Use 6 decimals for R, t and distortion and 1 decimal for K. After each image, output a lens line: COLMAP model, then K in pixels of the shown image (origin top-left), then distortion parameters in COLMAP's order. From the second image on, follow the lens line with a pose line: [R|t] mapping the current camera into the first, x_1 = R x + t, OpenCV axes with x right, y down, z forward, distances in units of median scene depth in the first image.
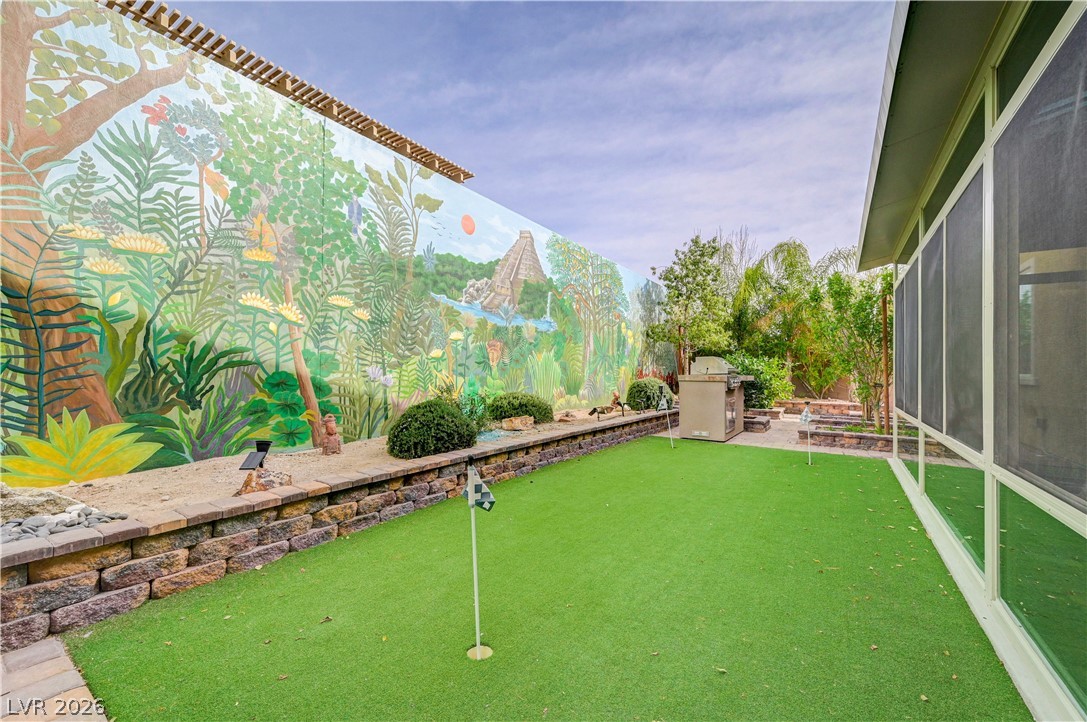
lens RADIAL K [[429.0, 0, 543.6], [0, 429.0, 369.2], [0, 0, 1]] dist [0.000124, 0.000100]
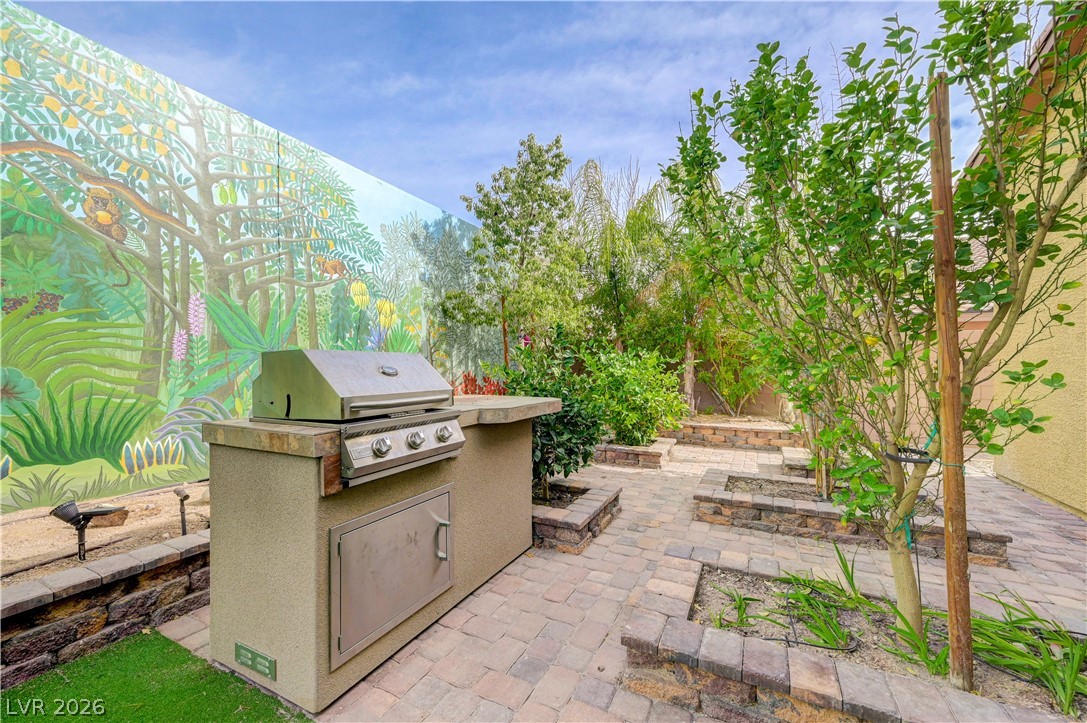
lens RADIAL K [[414.3, 0, 554.1], [0, 414.3, 368.8], [0, 0, 1]] dist [0.001286, -0.000198]
pose [[0.990769, -0.014879, 0.134744, 0.509310], [0.013026, 0.999808, 0.014625, -0.020597], [-0.134936, -0.012735, 0.990773, 0.741235]]
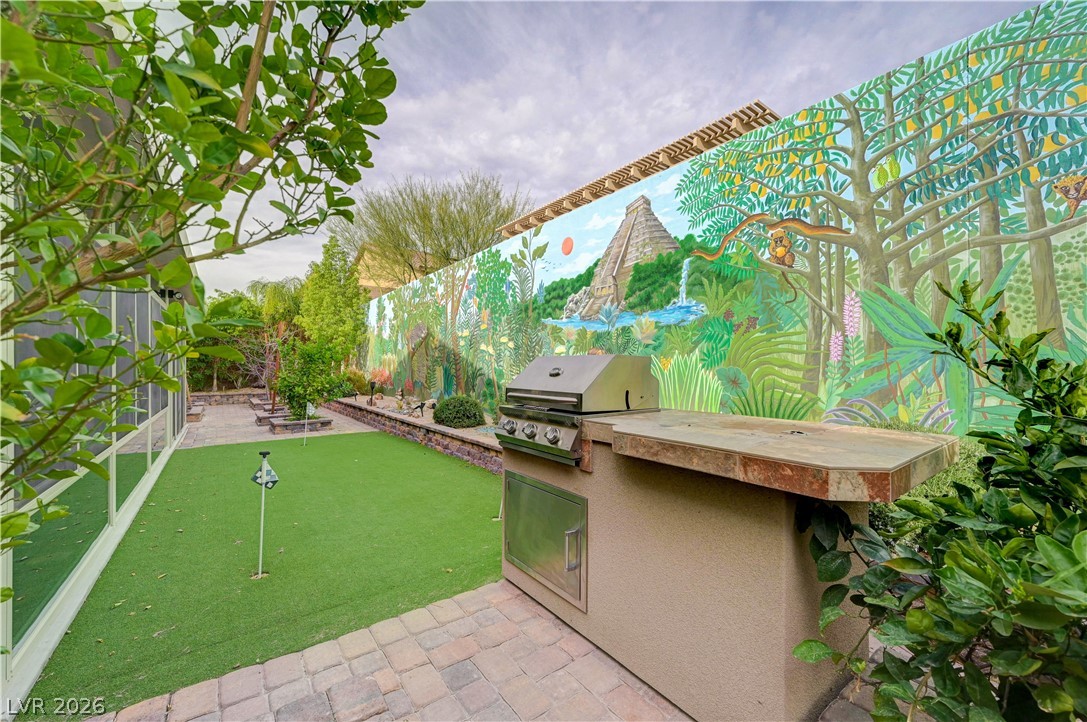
lens RADIAL K [[429.0, 0, 542.4], [0, 429.0, 366.3], [0, 0, 1]] dist [0.000124, 0.000100]
pose [[-0.324412, -0.008528, -0.945877, 0.756146], [0.002220, 0.999950, -0.009777, -0.018766], [0.945913, -0.005272, -0.324377, 1.120950]]
